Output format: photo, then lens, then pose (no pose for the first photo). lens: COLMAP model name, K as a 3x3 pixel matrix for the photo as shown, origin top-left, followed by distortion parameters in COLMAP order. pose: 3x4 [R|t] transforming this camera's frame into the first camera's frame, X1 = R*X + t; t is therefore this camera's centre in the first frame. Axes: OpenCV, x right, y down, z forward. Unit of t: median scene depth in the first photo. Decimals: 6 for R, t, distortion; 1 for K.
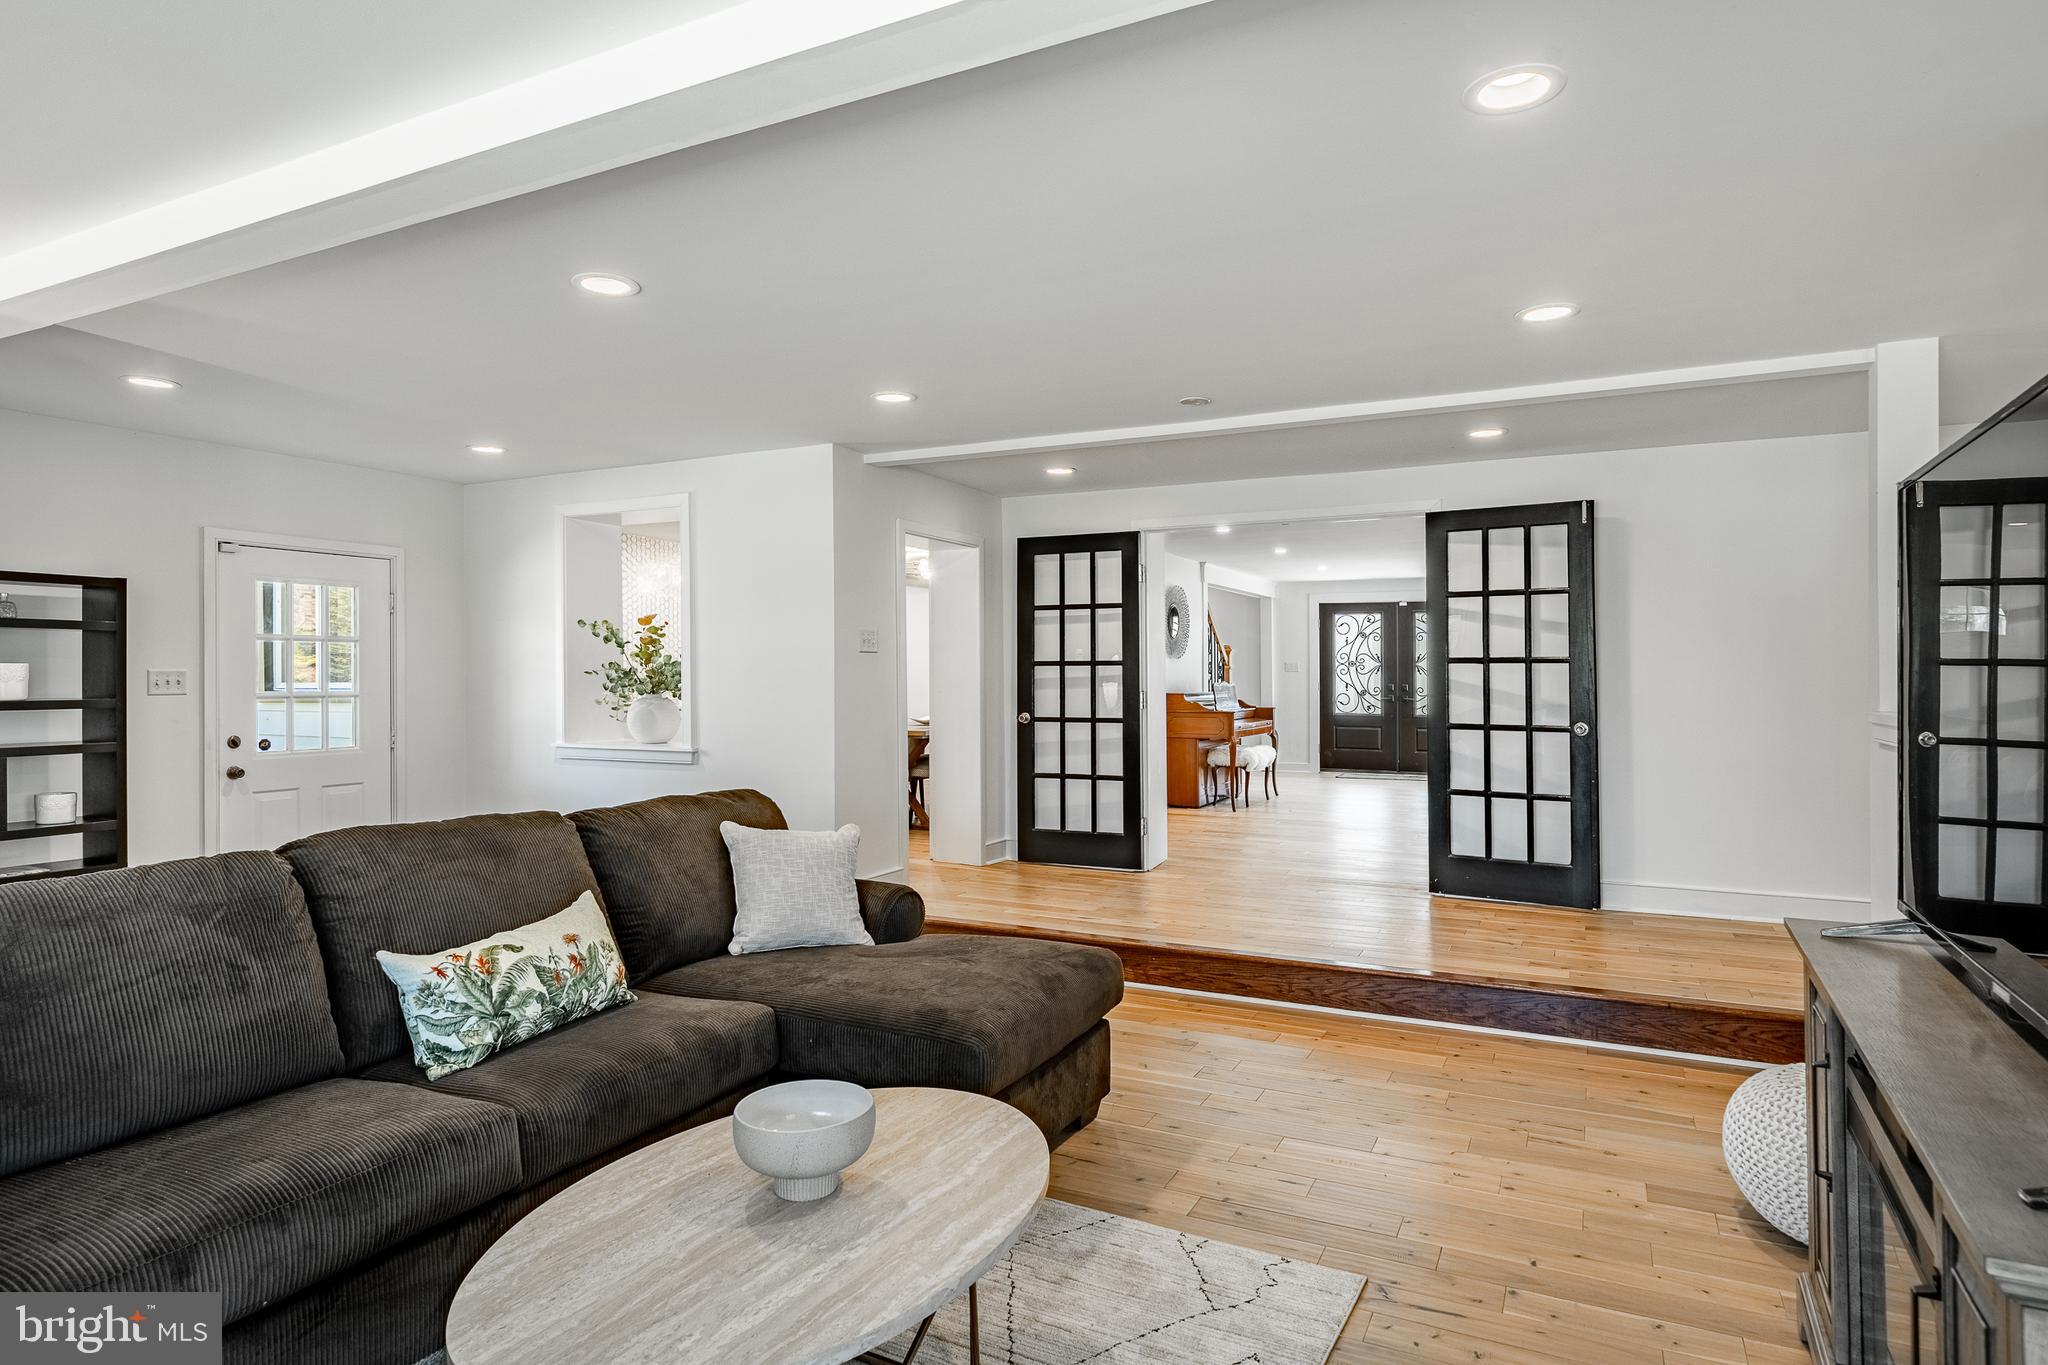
lens RADIAL K [[1150.3, 0, 1021.4], [0, 1150.3, 678.0], [0, 0, 1]] dist [-0.002279, -0.000237]
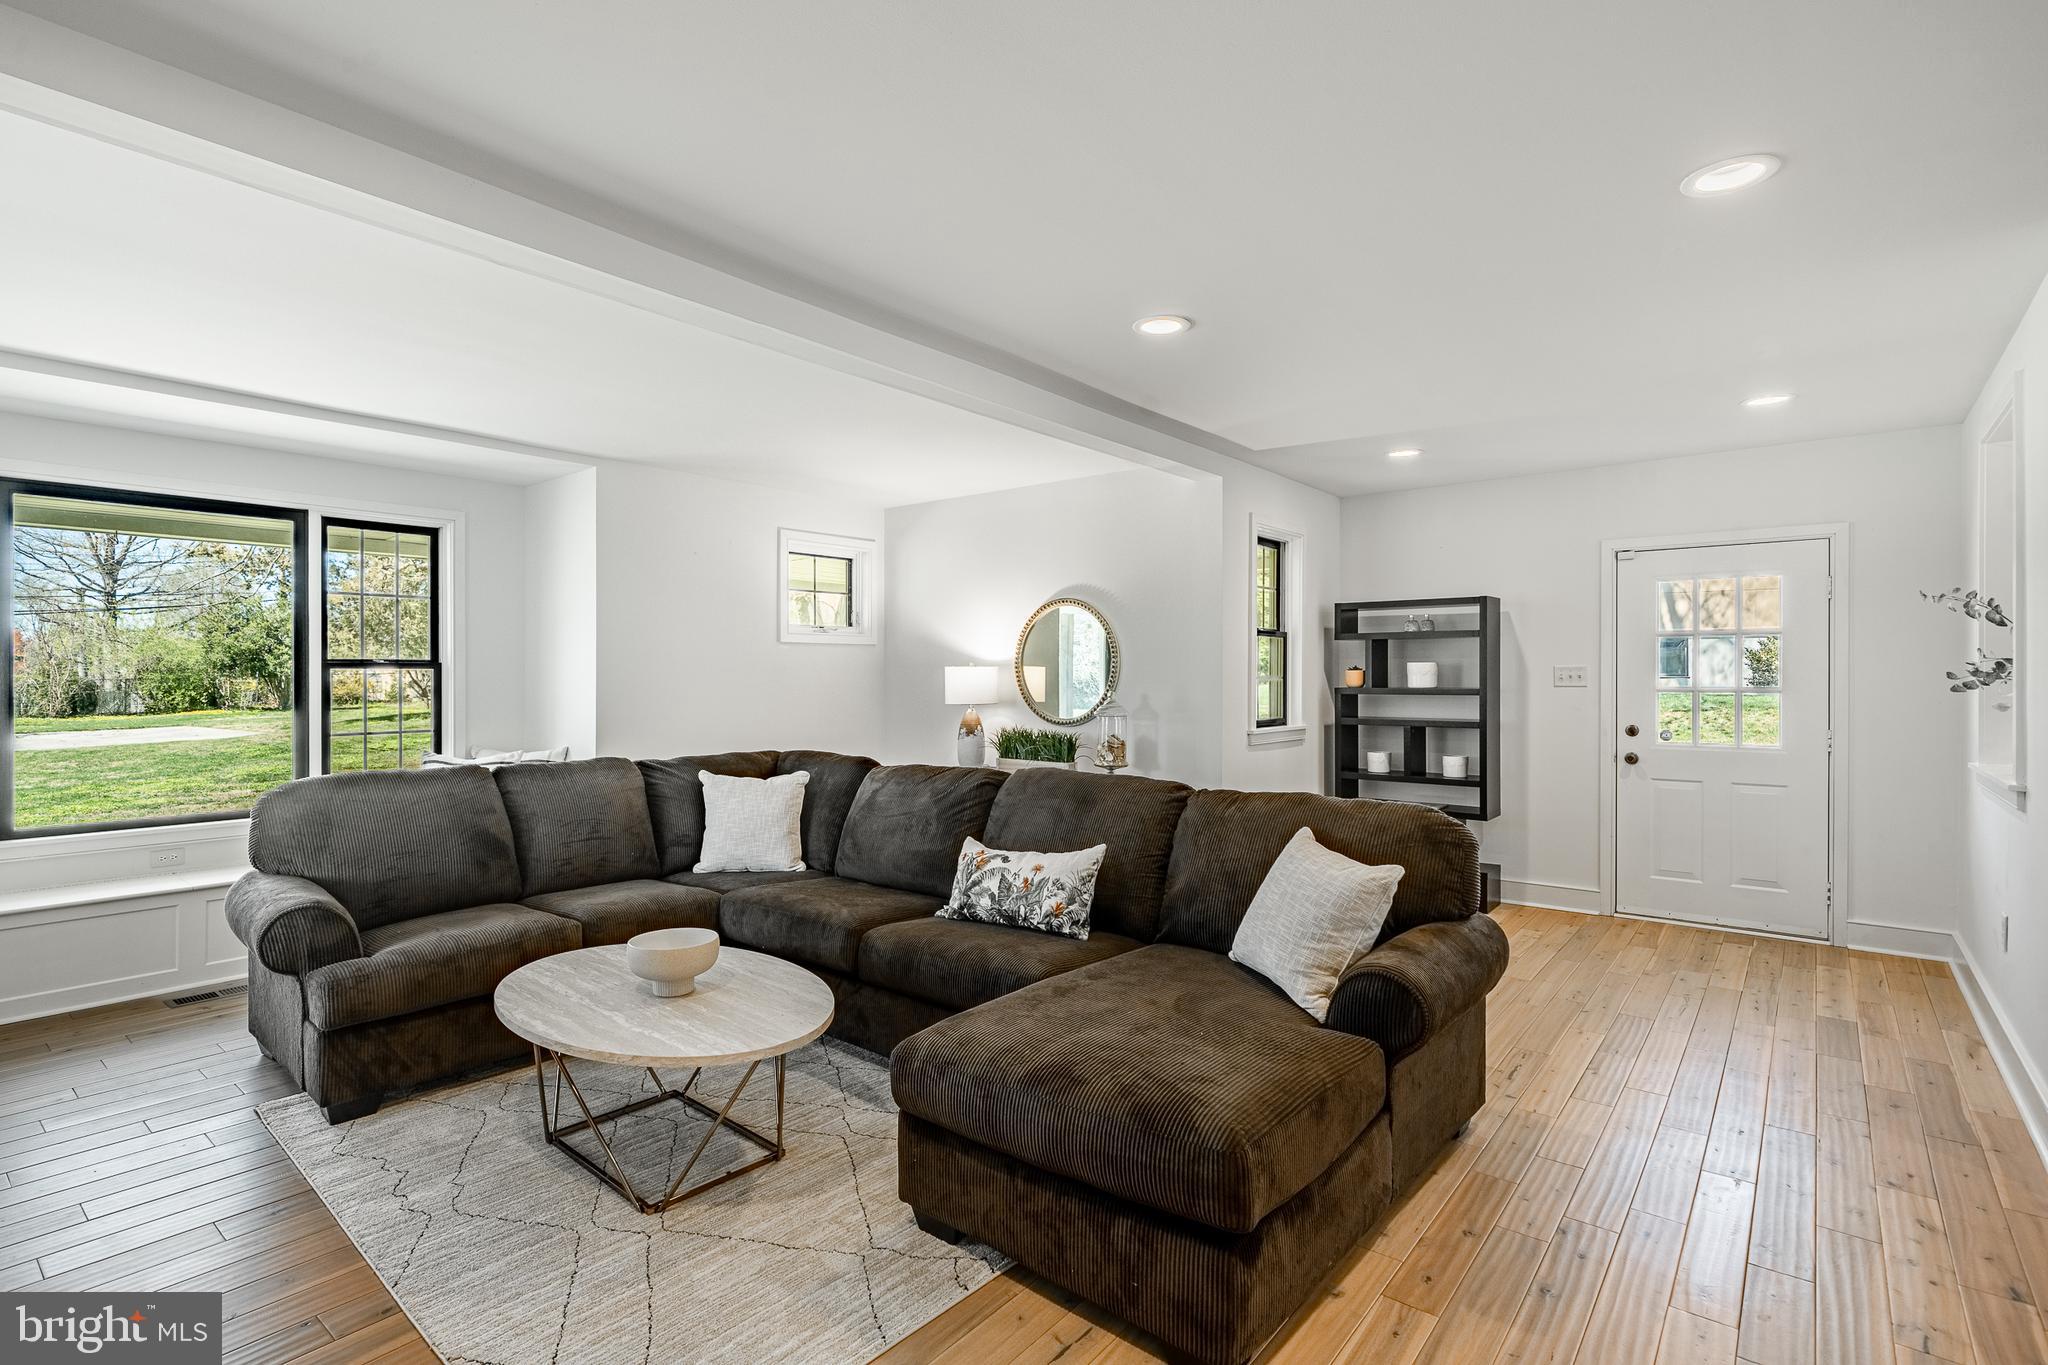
lens RADIAL K [[980.8, 0, 1014.5], [0, 980.8, 671.9], [0, 0, 1]] dist [0.003814, 0.000104]
pose [[-0.219385, 0.000845, -0.975638, 0.497872], [-0.002062, 0.999997, 0.001329, -0.001531], [0.975636, 0.002303, -0.219383, 0.842412]]
